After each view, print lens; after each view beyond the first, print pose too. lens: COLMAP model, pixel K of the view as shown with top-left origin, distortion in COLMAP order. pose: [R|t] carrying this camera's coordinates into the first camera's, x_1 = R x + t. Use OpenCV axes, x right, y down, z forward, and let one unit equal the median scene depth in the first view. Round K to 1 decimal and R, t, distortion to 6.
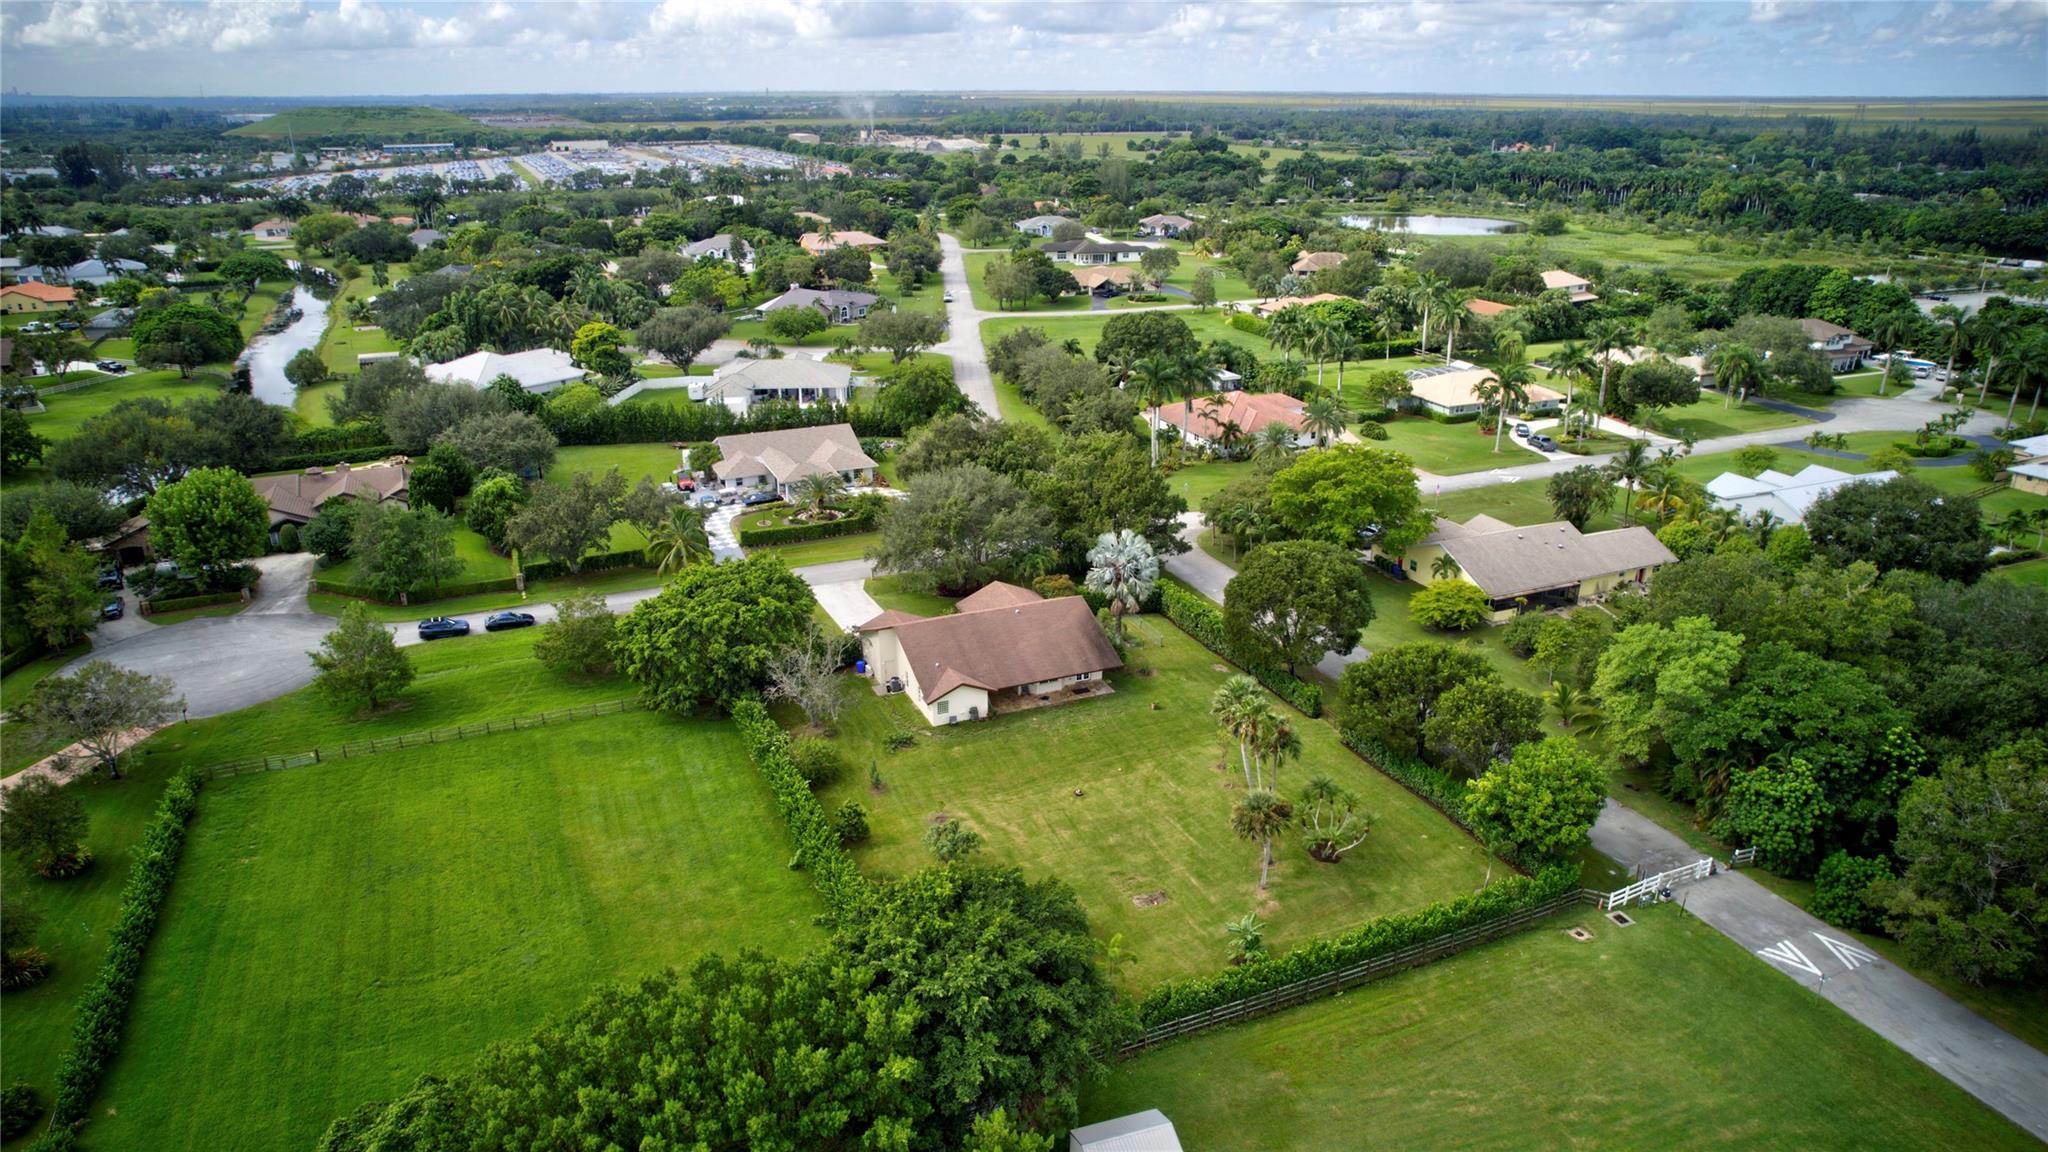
lens RADIAL K [[1306.4, 0, 1026.1], [0, 1306.4, 575.6], [0, 0, 1]] dist [-0.075227, 0.066214]
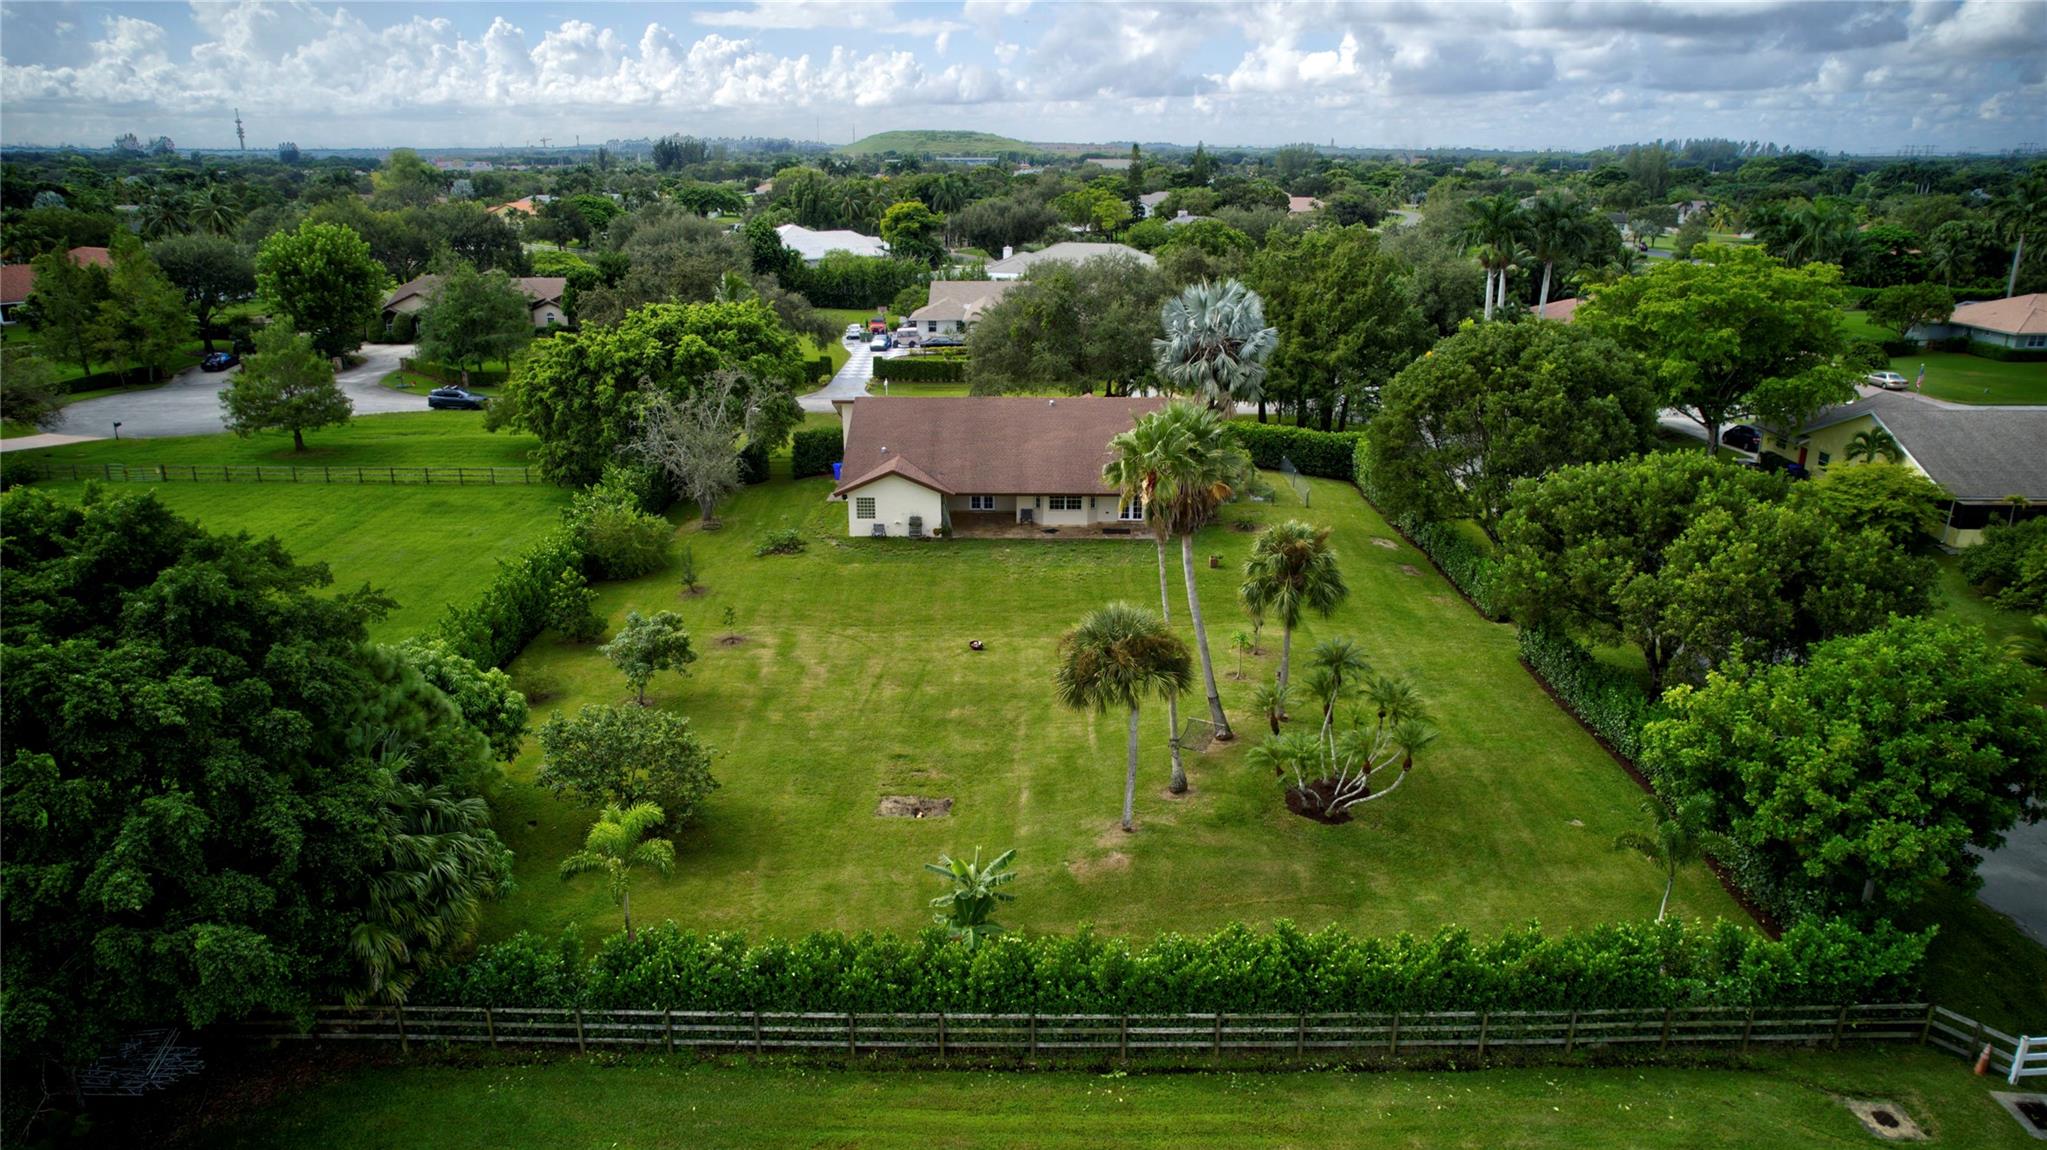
lens RADIAL K [[1305.7, 0, 1024.3], [0, 1305.7, 581.8], [0, 0, 1]] dist [-0.075227, 0.066214]
pose [[0.915144, 0.131065, -0.381226, 0.238950], [-0.144833, 0.989428, -0.007512, 0.122722], [0.376211, 0.062089, 0.924451, 0.416918]]
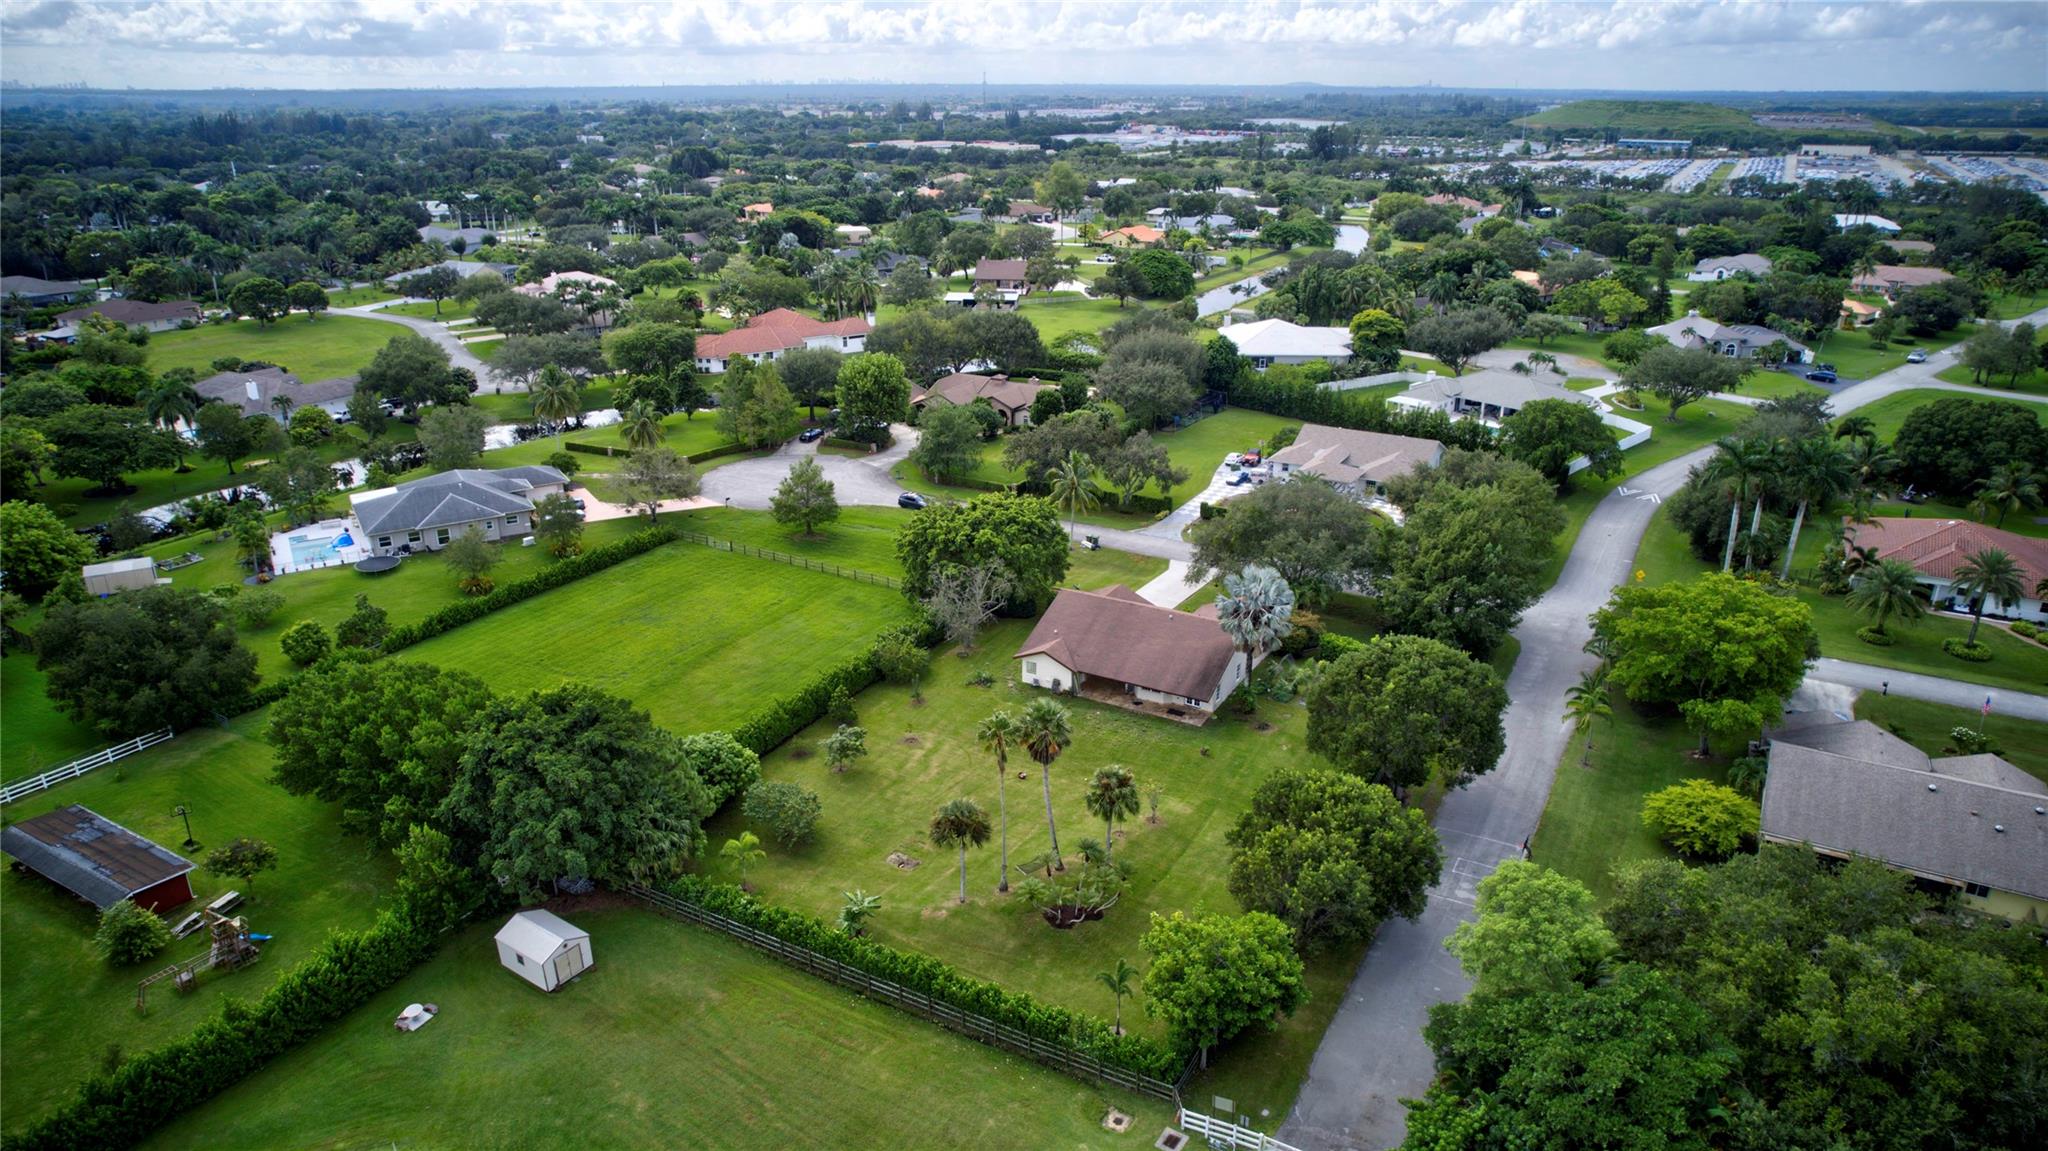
lens RADIAL K [[1306.4, 0, 1027.7], [0, 1306.4, 587.9], [0, 0, 1]] dist [-0.075227, 0.066214]
pose [[0.603200, 0.293240, -0.741728, 0.661872], [-0.284204, 0.947943, 0.143642, -0.105610], [0.745237, 0.124157, 0.655139, 0.275396]]
